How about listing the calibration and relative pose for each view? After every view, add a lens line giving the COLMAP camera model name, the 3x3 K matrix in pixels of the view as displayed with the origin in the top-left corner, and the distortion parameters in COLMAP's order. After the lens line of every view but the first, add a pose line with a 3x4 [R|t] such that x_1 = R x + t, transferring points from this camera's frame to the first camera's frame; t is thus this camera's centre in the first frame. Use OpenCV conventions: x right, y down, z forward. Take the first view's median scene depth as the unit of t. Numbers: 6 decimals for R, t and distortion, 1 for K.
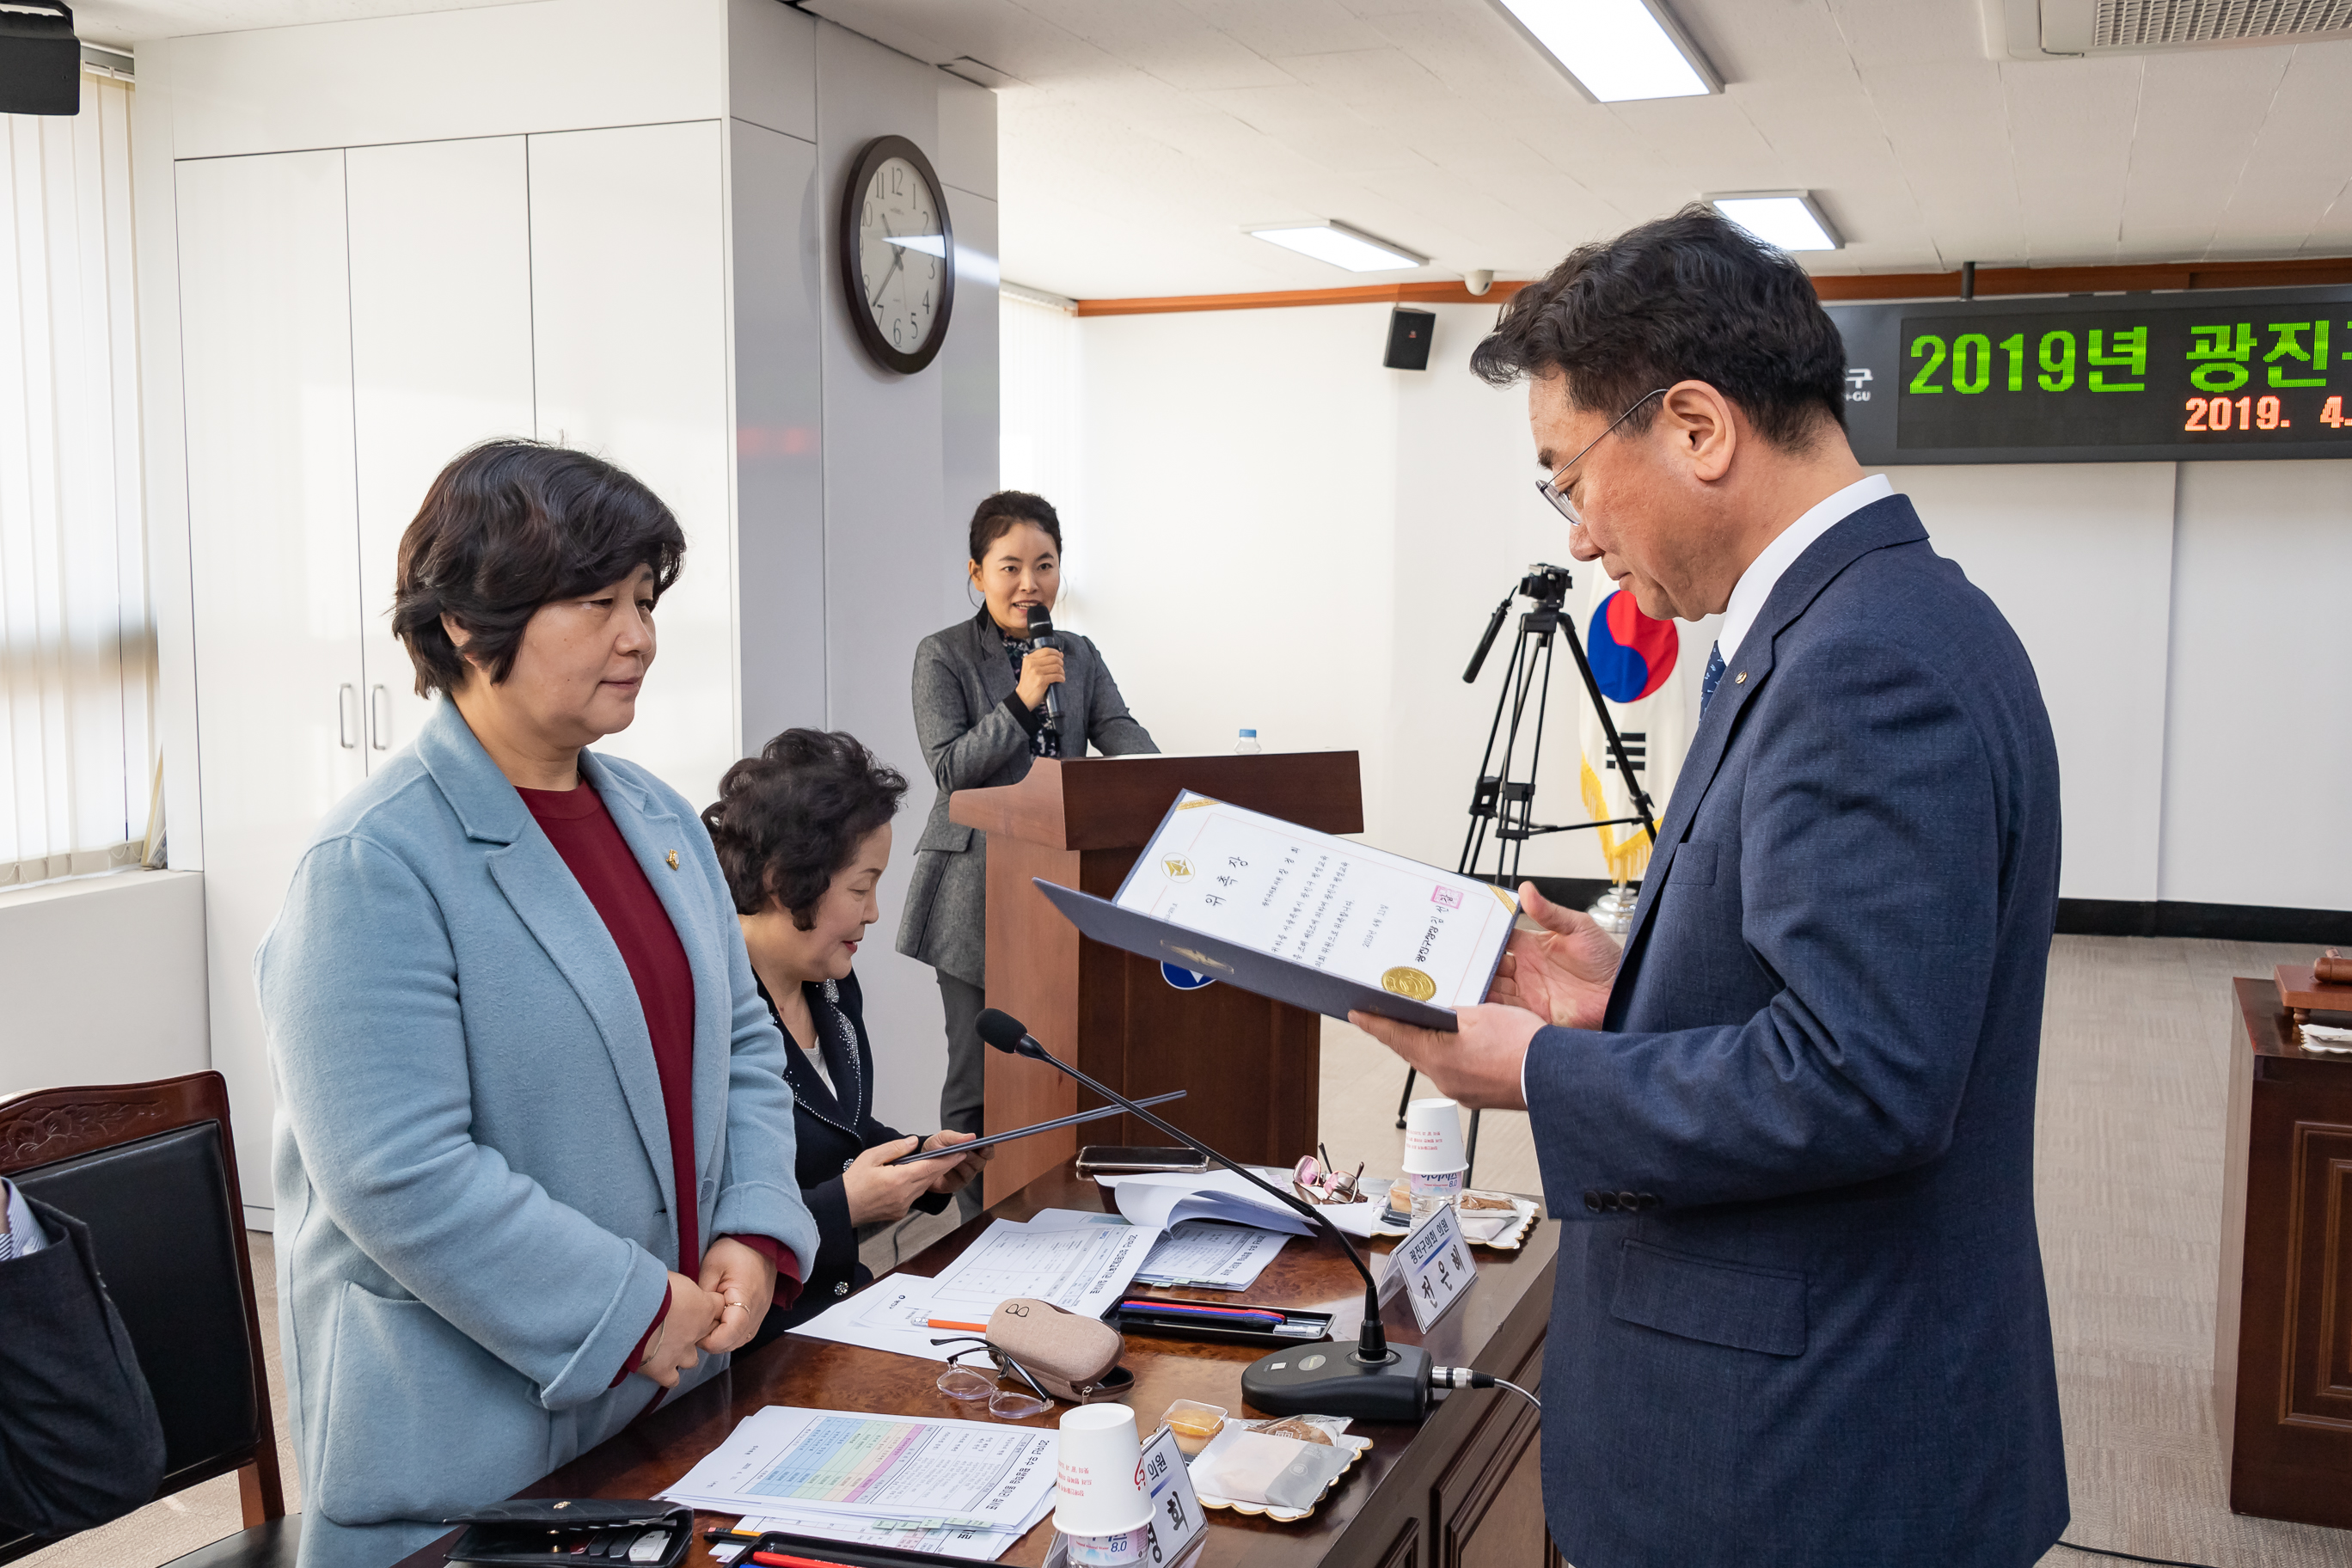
lens RADIAL K [[2353.6, 0, 1114.1], [0, 2353.6, 781.7], [0, 0, 1]] dist [-0.005481, -0.015709]
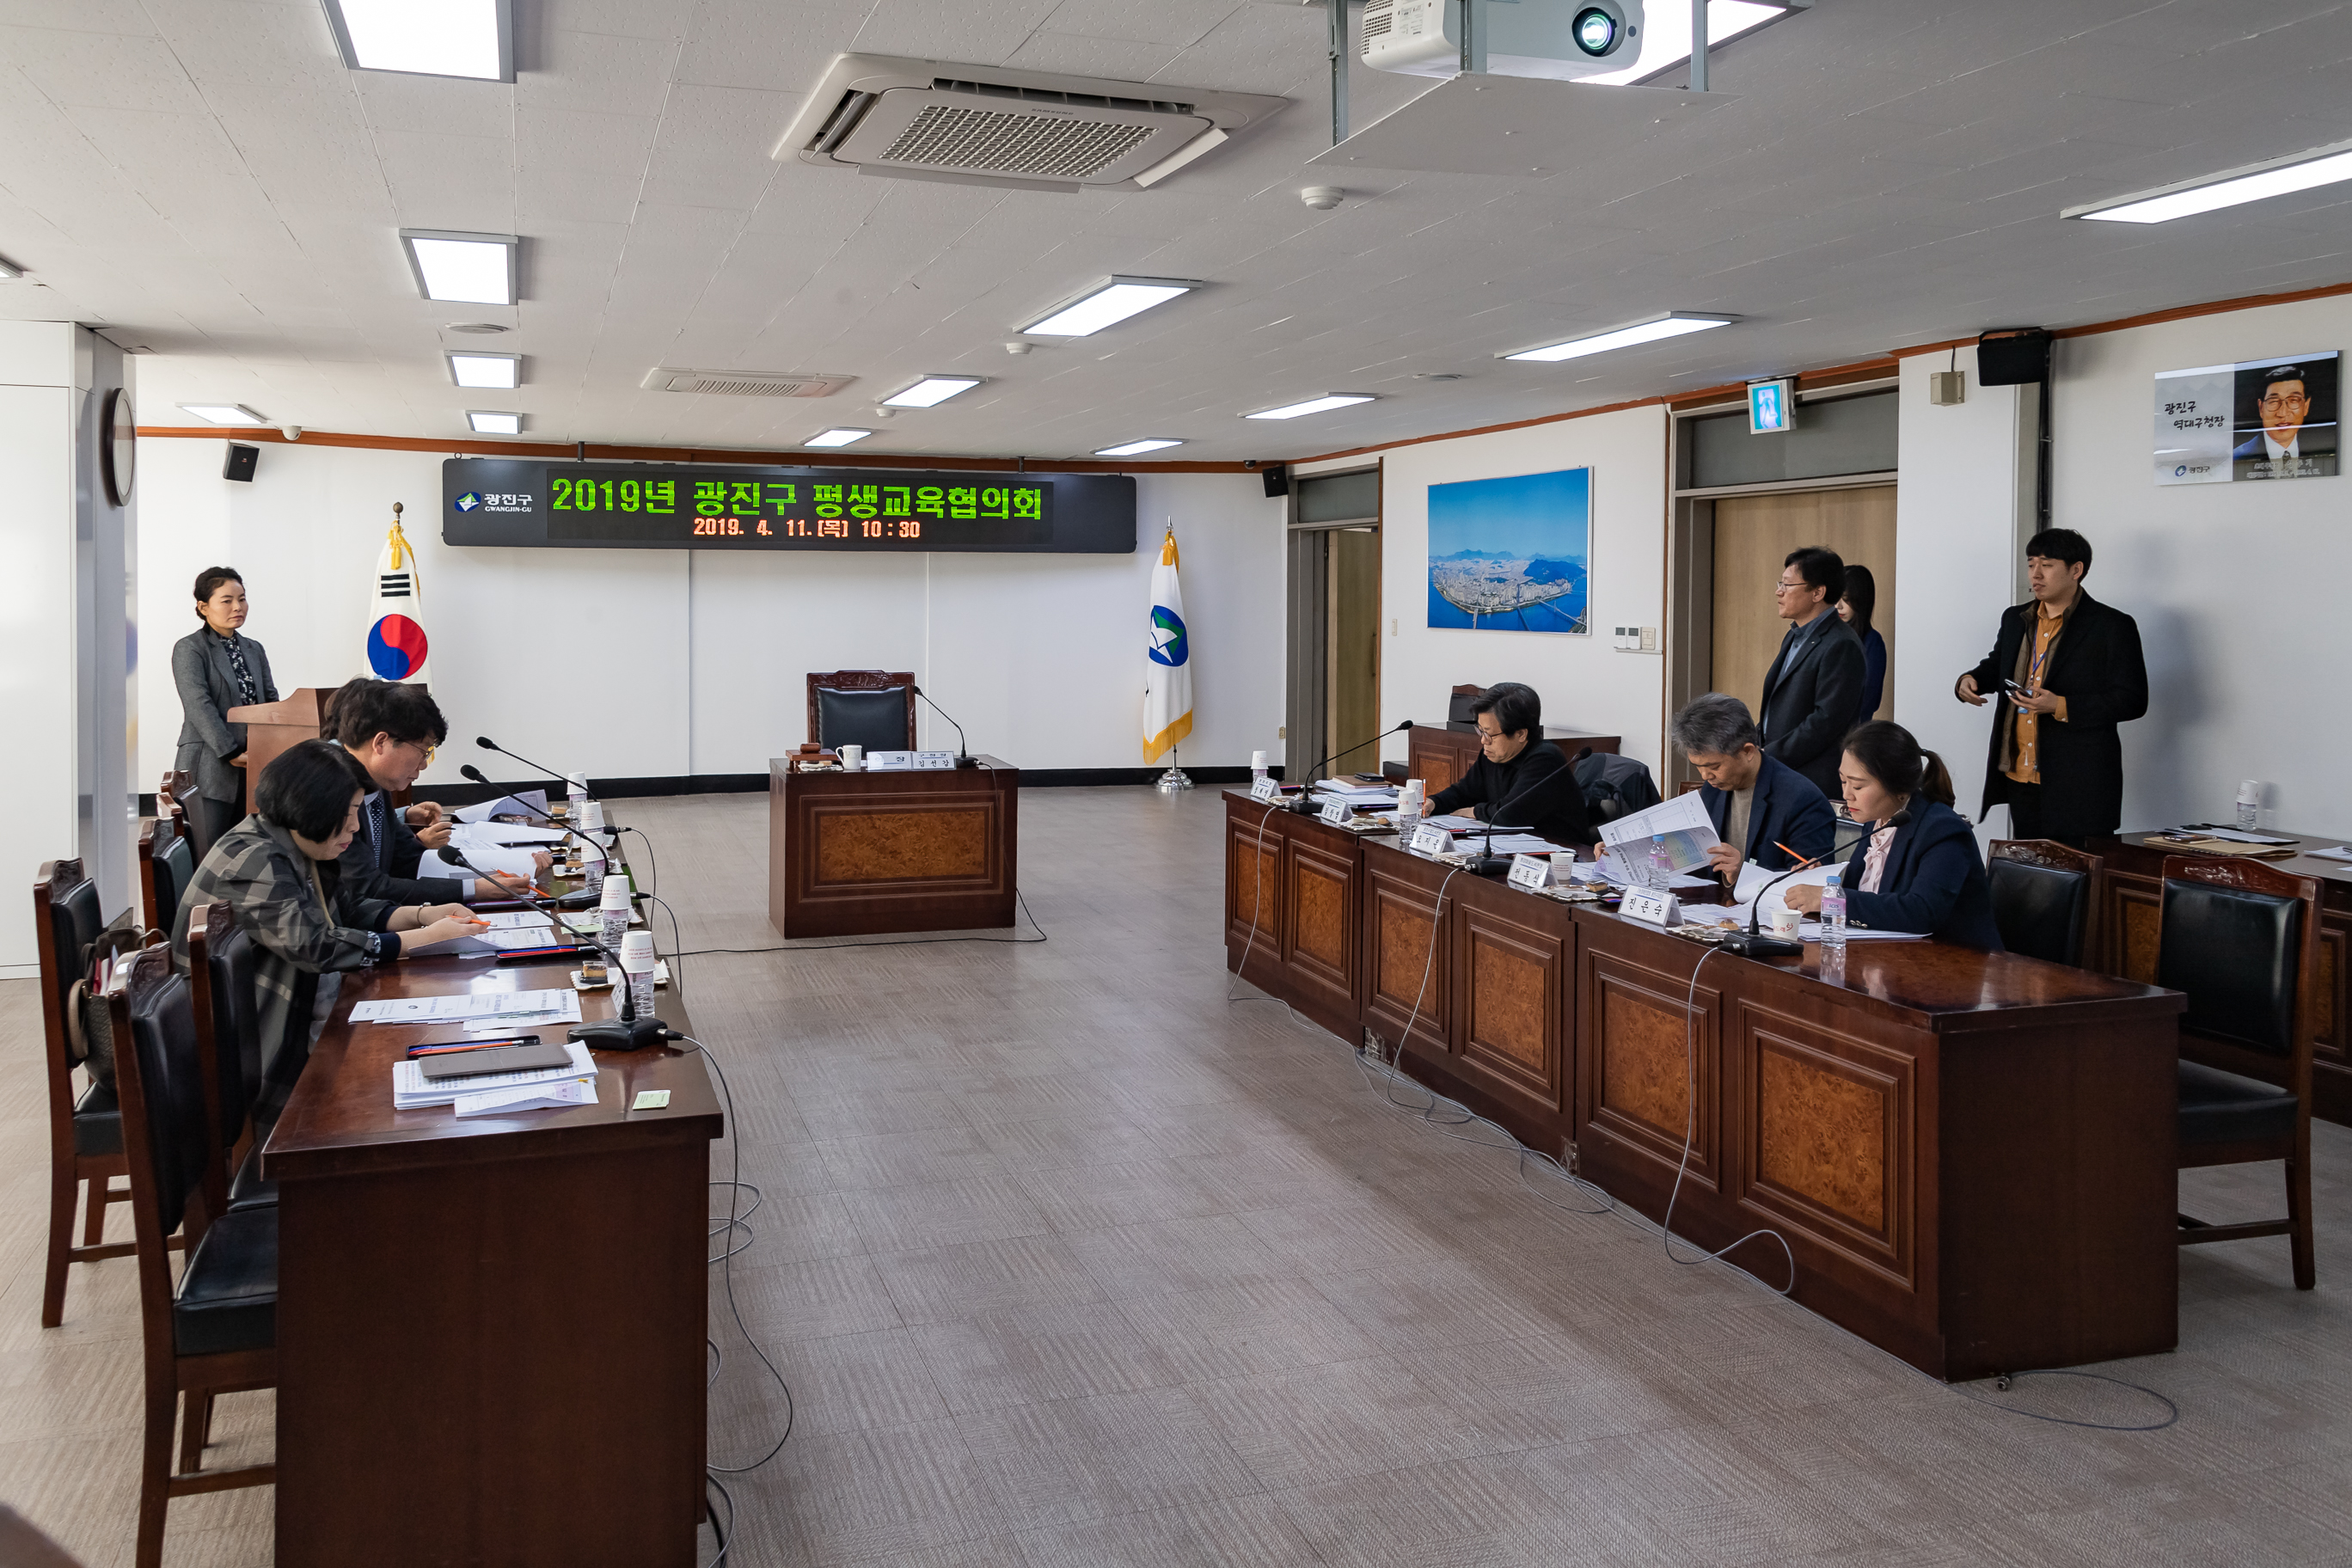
lens RADIAL K [[1826.3, 0, 1179.1], [0, 1826.3, 655.1], [0, 0, 1]] dist [0.048833, -0.011378]
pose [[0.747669, -0.017474, 0.663842, -0.268441], [0.057261, 0.997627, -0.038231, 0.035263], [-0.661598, 0.066596, 0.746895, -0.421249]]
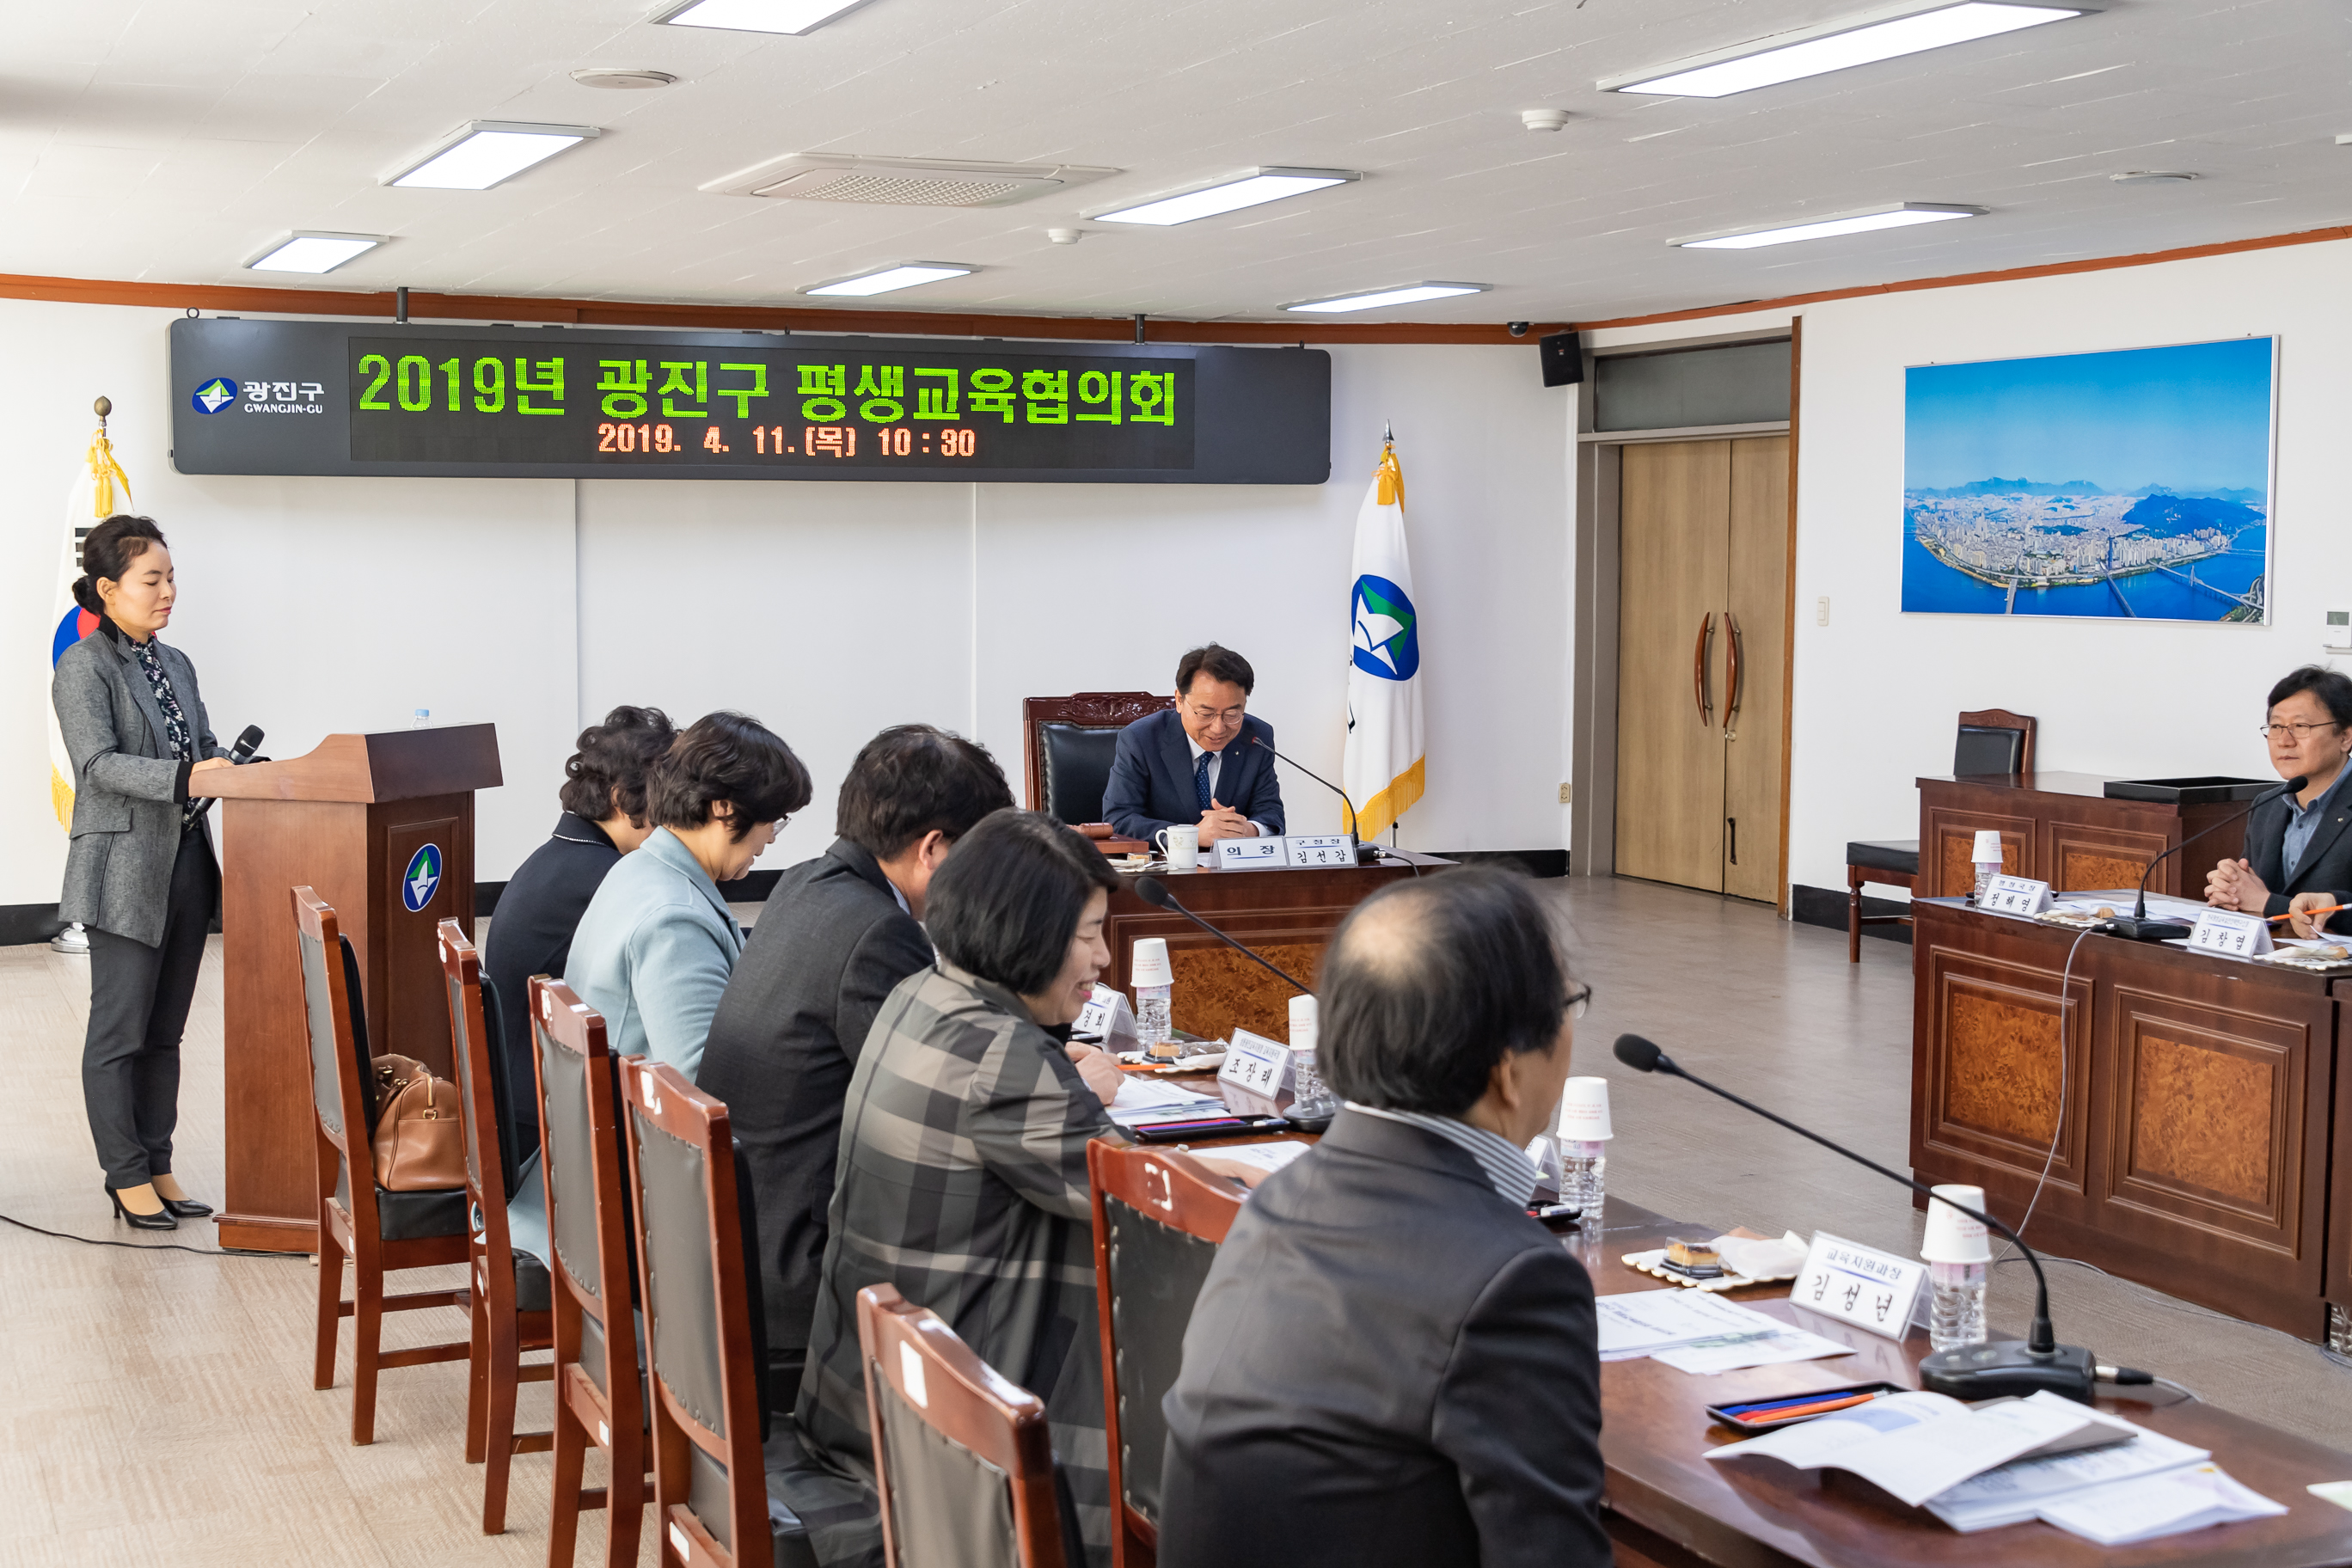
lens RADIAL K [[3101.1, 0, 1176.0], [0, 3101.1, 784.0], [0, 0, 1]] dist [0.022589, -0.066662]
pose [[0.697358, -0.051320, 0.714883, -0.424463], [0.065232, 0.997838, 0.007999, 0.015534], [-0.713748, 0.041055, 0.699198, -0.231997]]
